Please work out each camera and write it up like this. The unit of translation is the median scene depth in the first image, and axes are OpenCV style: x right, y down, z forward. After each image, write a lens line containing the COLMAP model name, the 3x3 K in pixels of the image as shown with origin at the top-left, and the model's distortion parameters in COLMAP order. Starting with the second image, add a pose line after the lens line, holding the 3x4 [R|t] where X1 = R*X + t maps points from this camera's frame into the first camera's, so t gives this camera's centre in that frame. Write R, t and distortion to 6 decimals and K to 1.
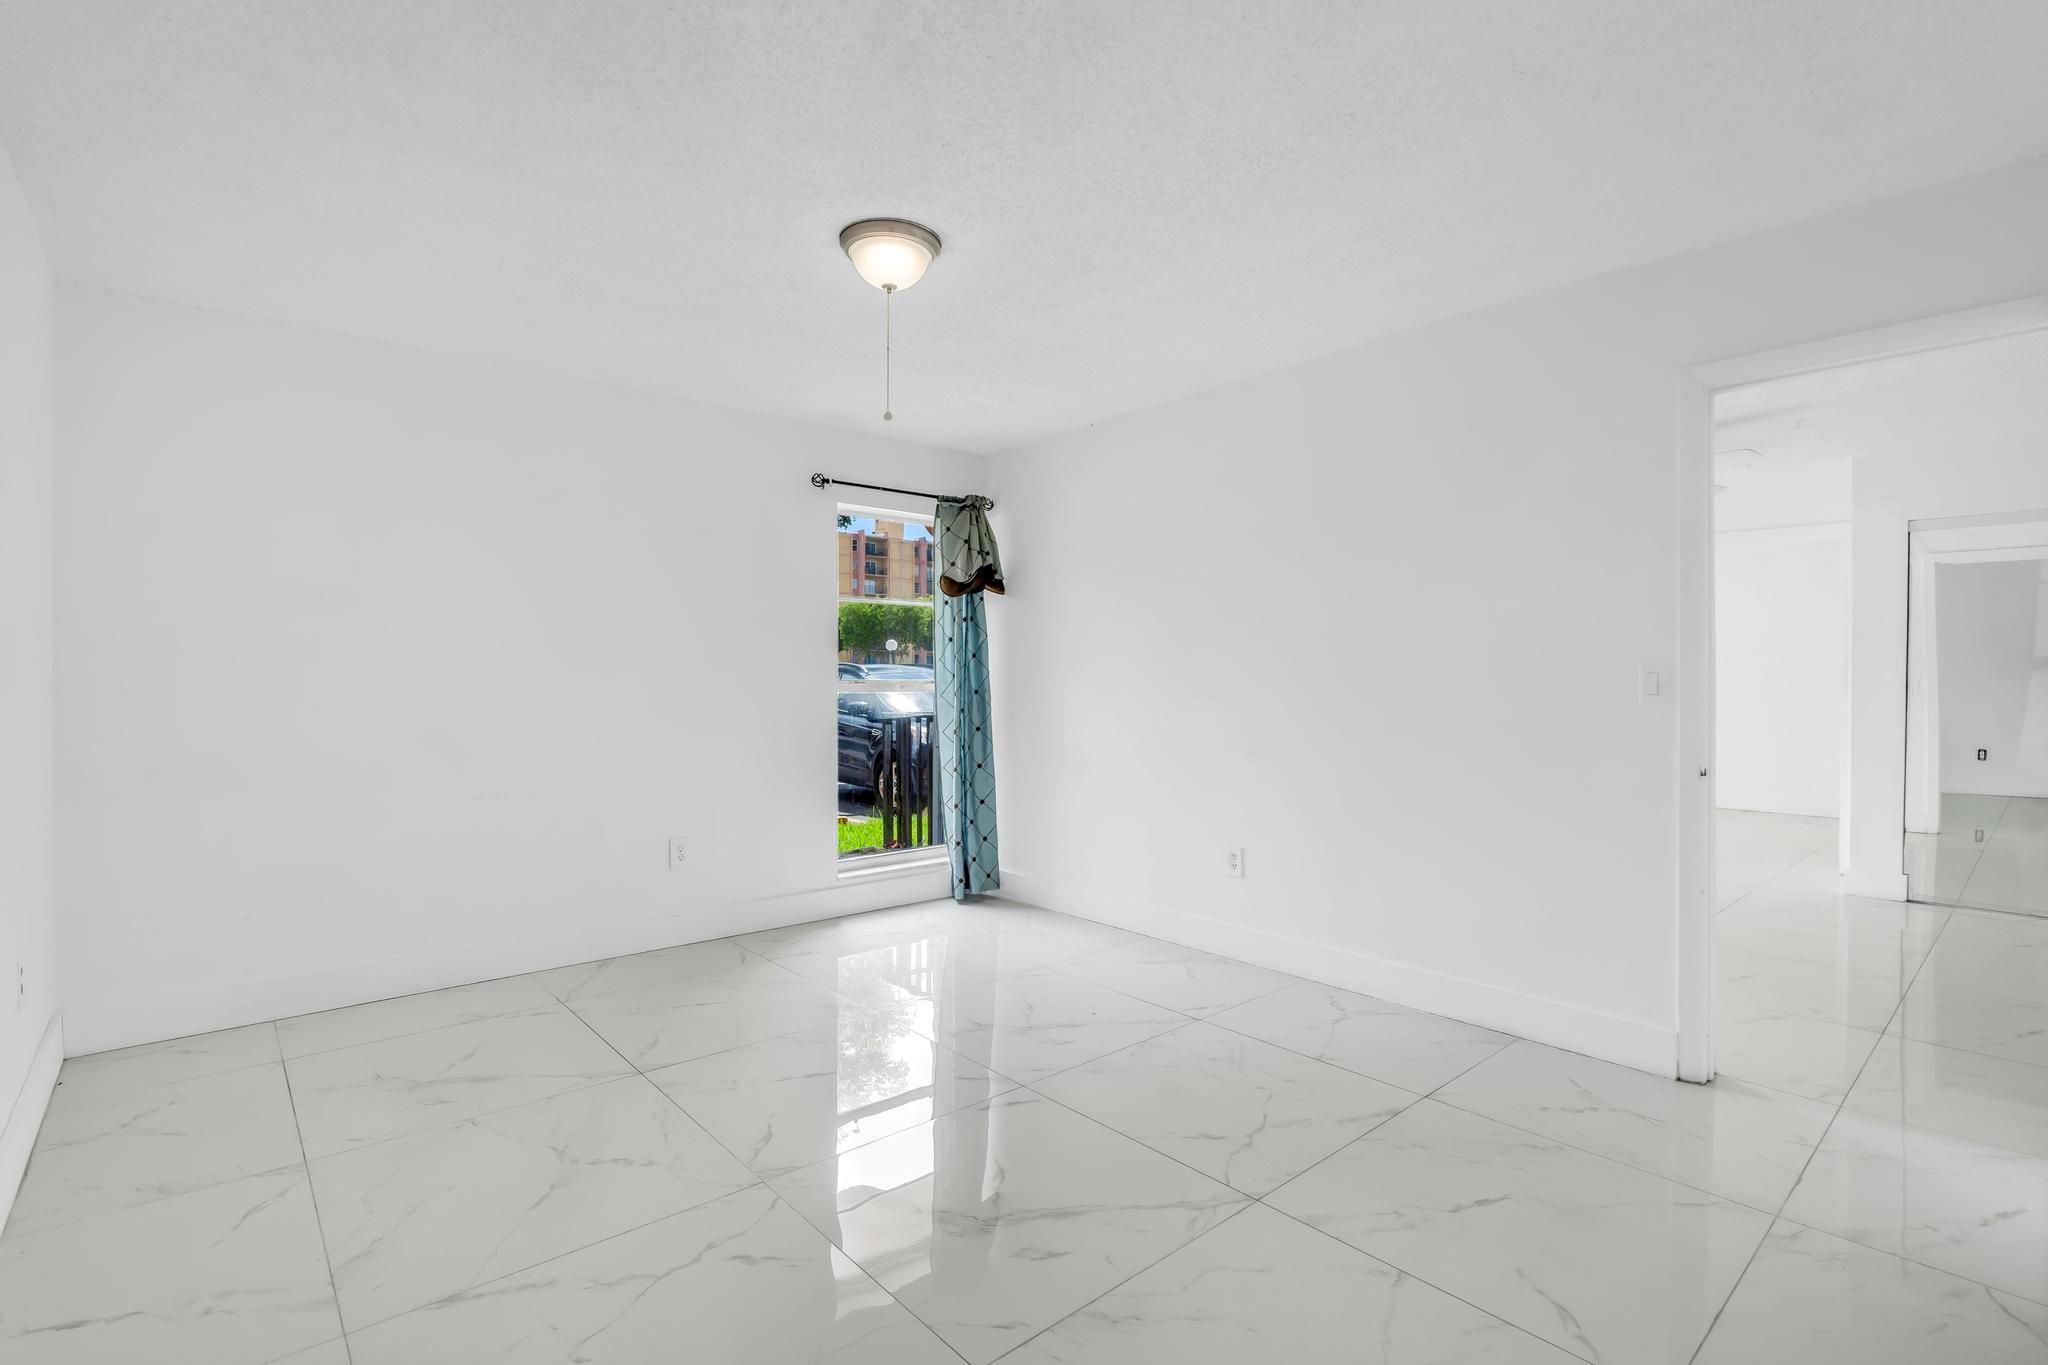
lens RADIAL K [[987.0, 0, 1024.0], [0, 987.0, 682.5], [0, 0, 1]] dist [0.000390, -0.000083]
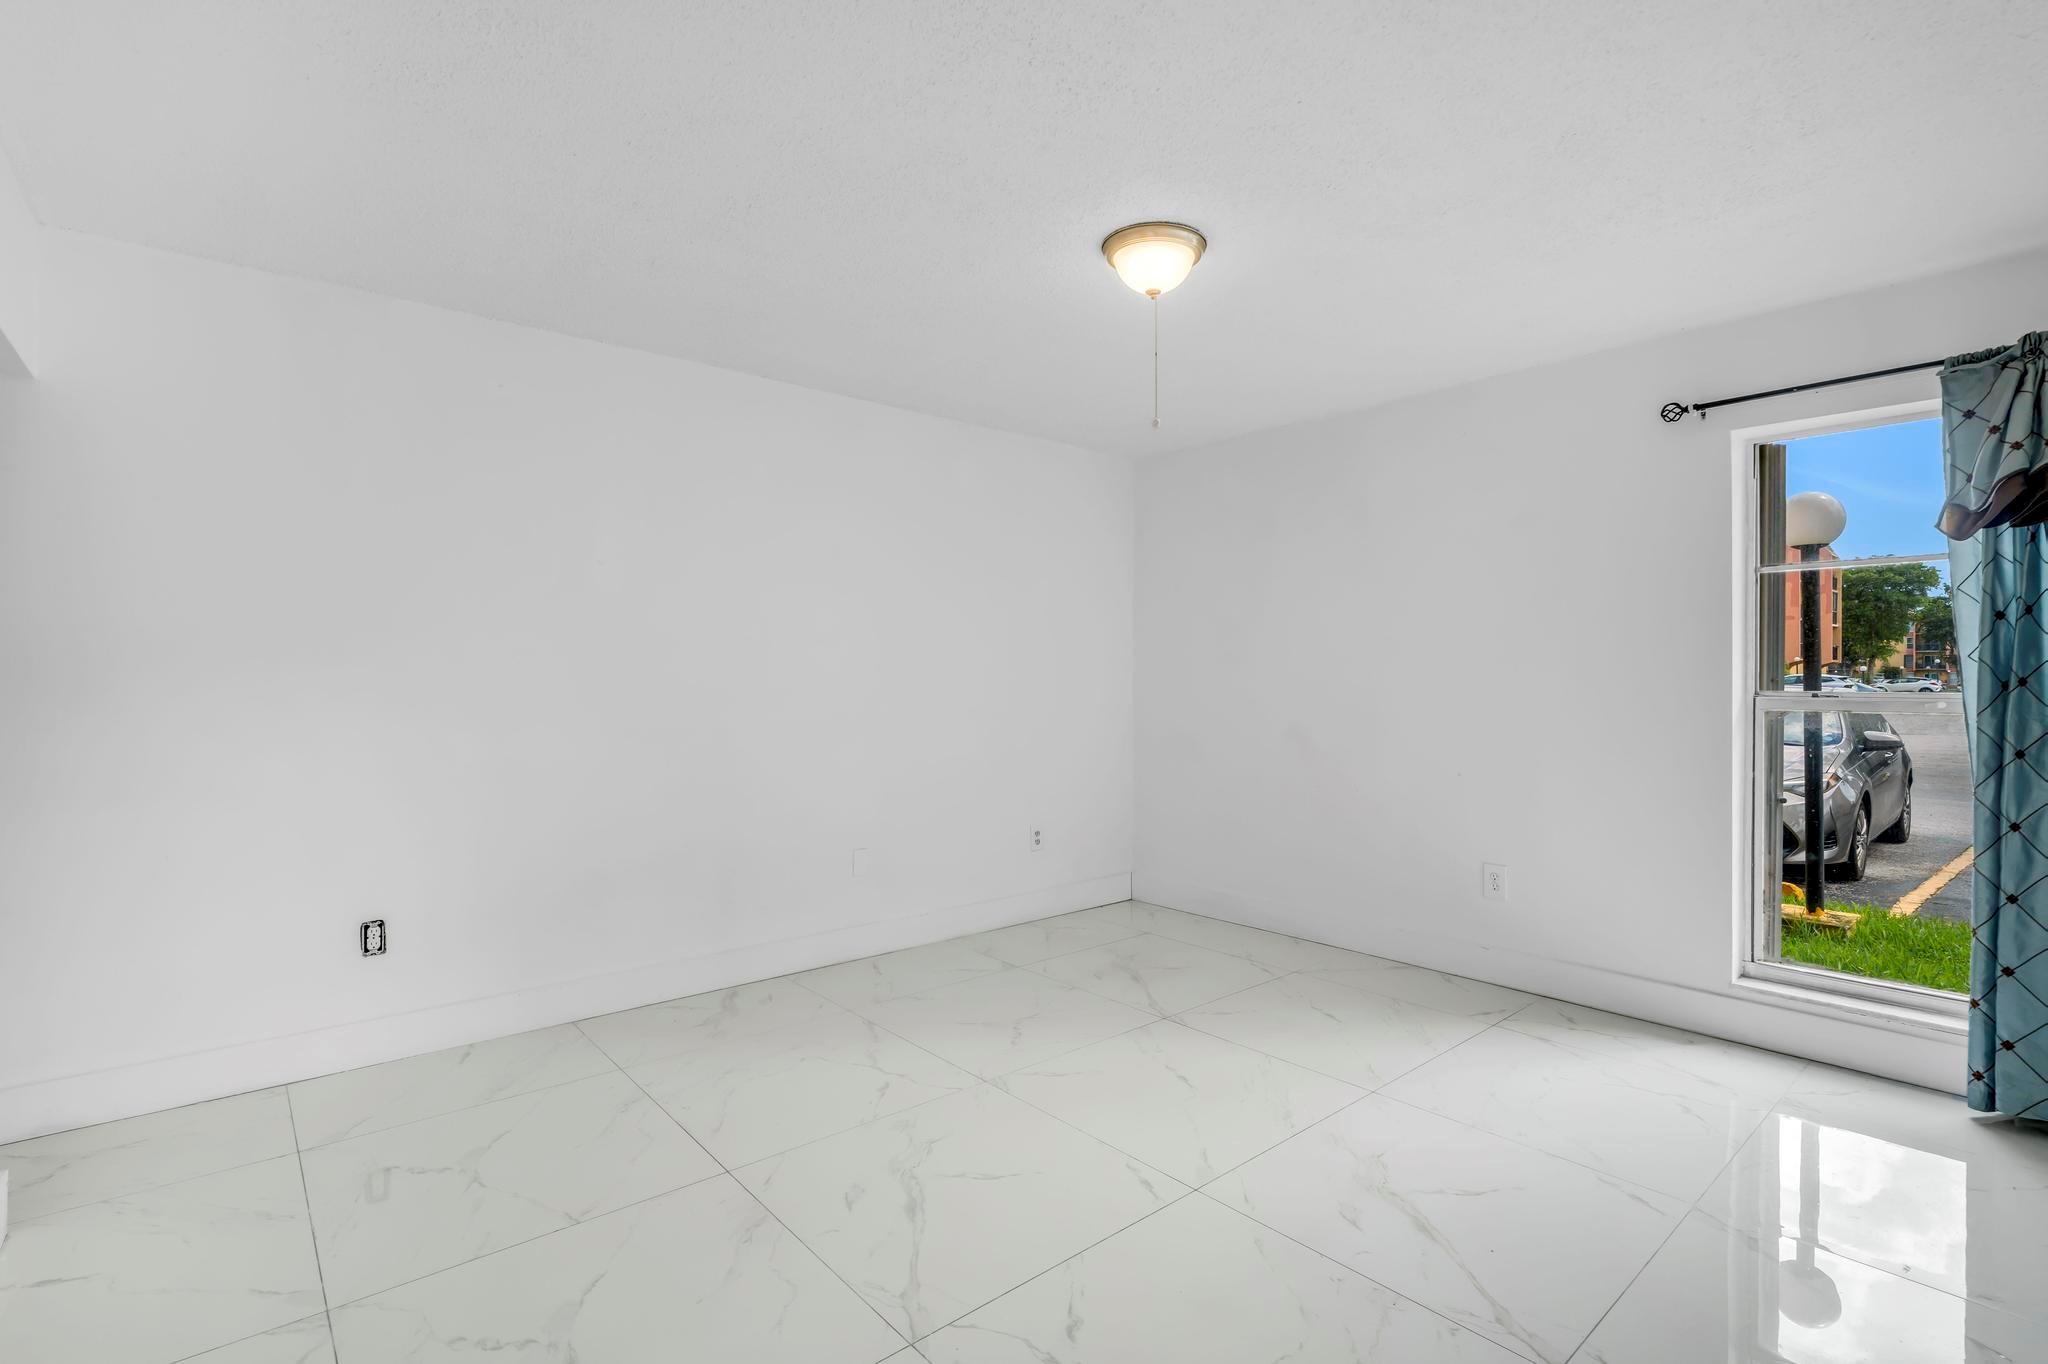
lens RADIAL K [[928.8, 0, 980.6], [0, 928.8, 678.4], [0, 0, 1]] dist [0.000954, -0.000089]
pose [[-0.018936, -0.001925, -0.999819, 0.466243], [-0.005377, 0.999984, -0.001824, -0.007882], [0.999806, 0.005341, -0.018946, 0.500399]]
